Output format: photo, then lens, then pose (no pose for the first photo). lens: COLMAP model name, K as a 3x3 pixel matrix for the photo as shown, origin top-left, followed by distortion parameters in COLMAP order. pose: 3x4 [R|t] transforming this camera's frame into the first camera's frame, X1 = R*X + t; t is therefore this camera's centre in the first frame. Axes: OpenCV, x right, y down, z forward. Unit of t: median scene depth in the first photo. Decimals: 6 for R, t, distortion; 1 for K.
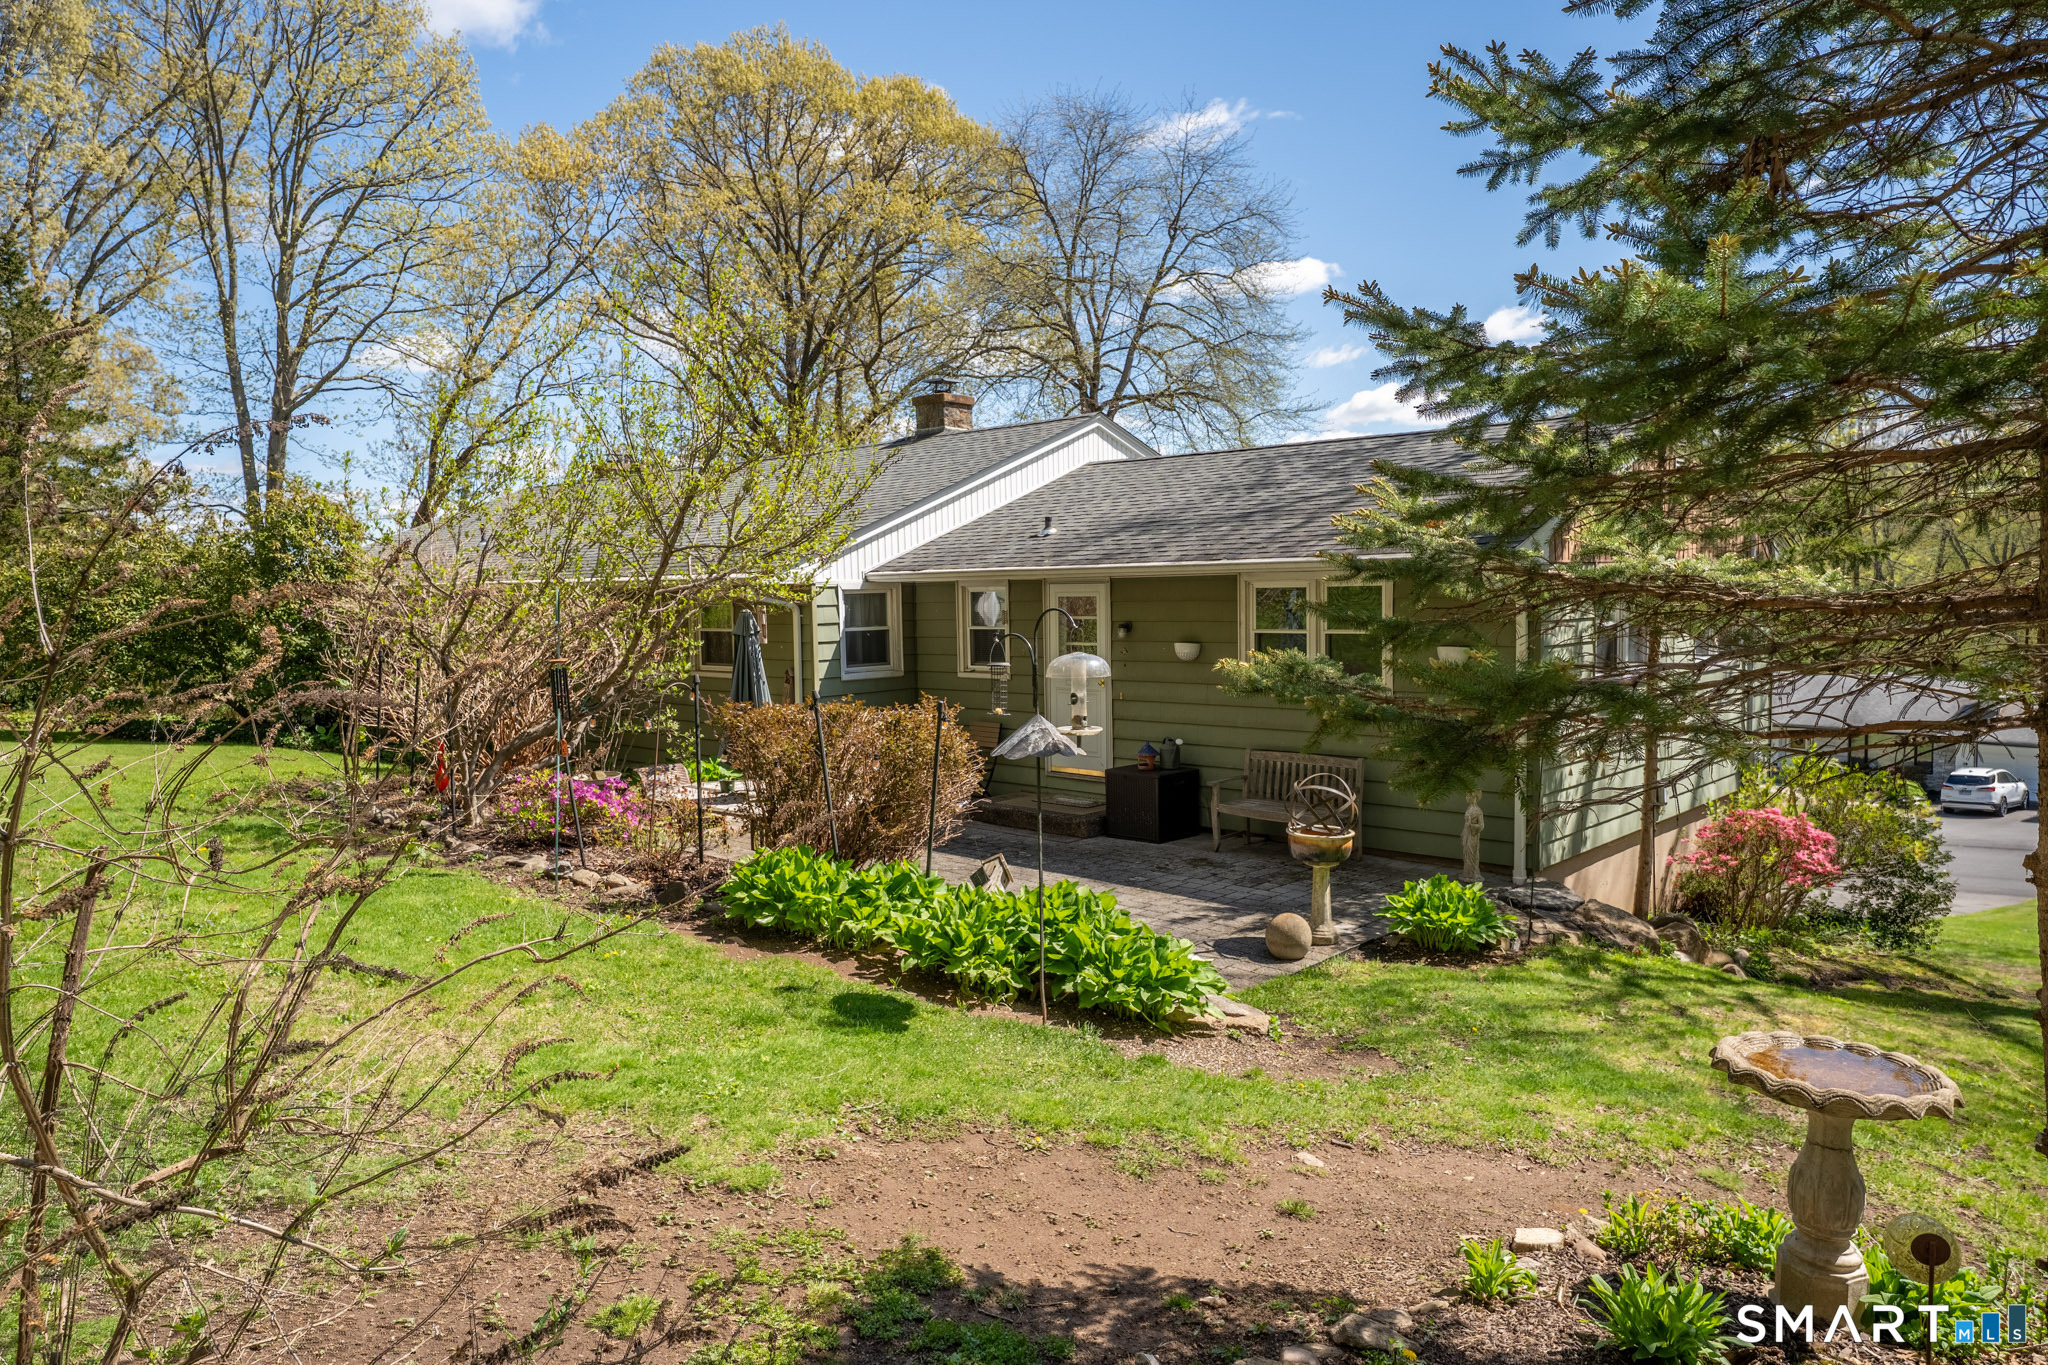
lens RADIAL K [[1353.6, 0, 1024.1], [0, 1353.6, 691.0], [0, 0, 1]] dist [0.027756, -0.003059]
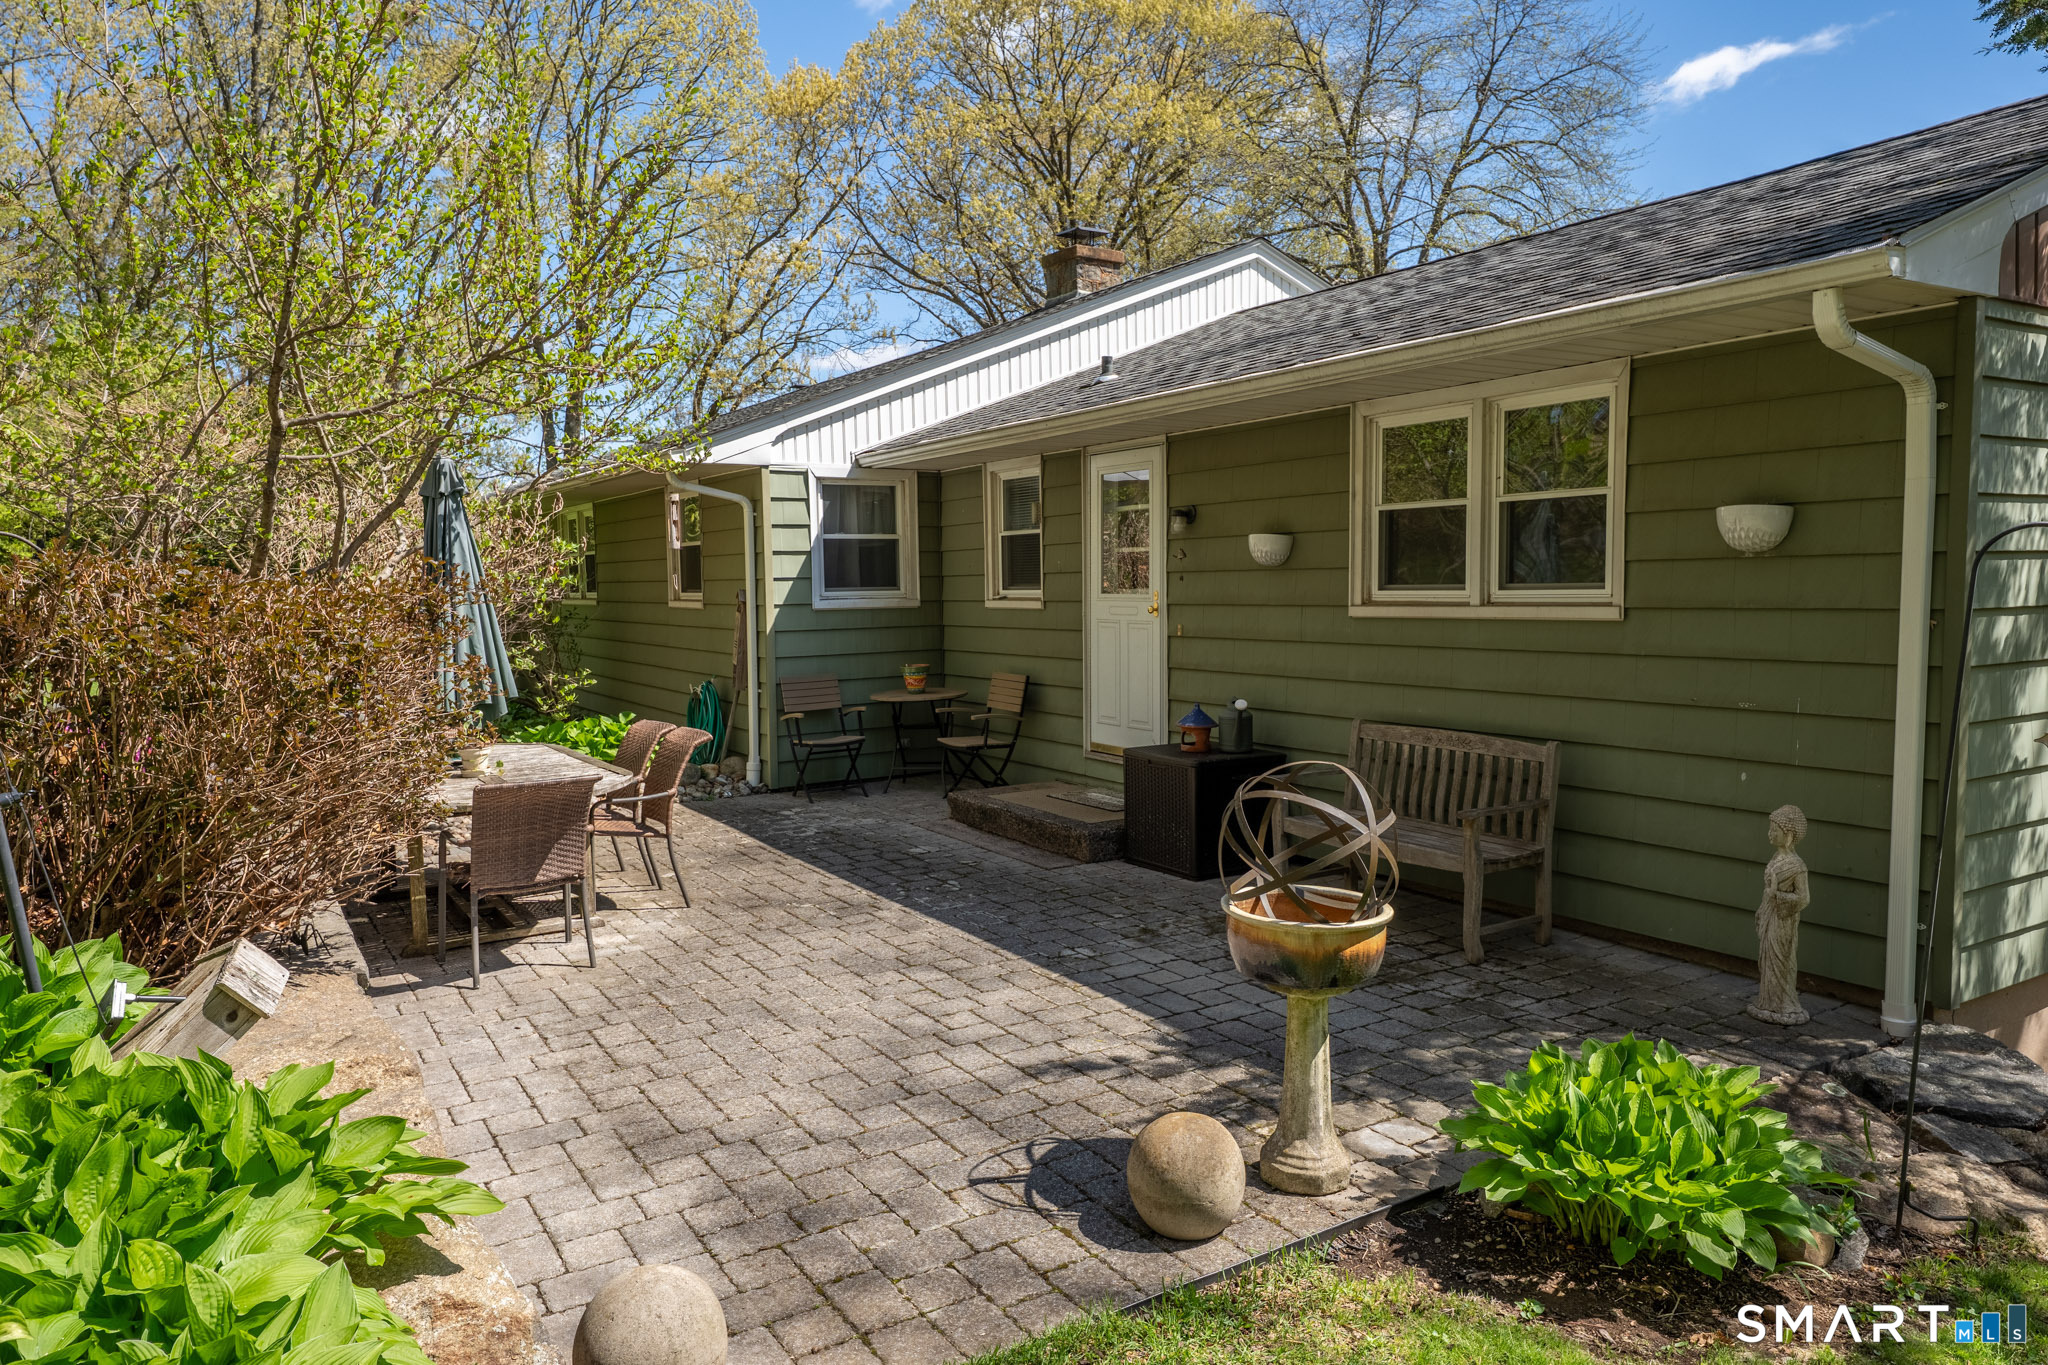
lens RADIAL K [[1353.6, 0, 1024.3], [0, 1353.6, 678.0], [0, 0, 1]] dist [0.027756, -0.003059]
pose [[0.966674, 0.021690, -0.255089, 0.145569], [-0.021405, 0.999763, 0.003894, 0.022342], [0.255114, 0.001696, 0.966910, 0.360589]]
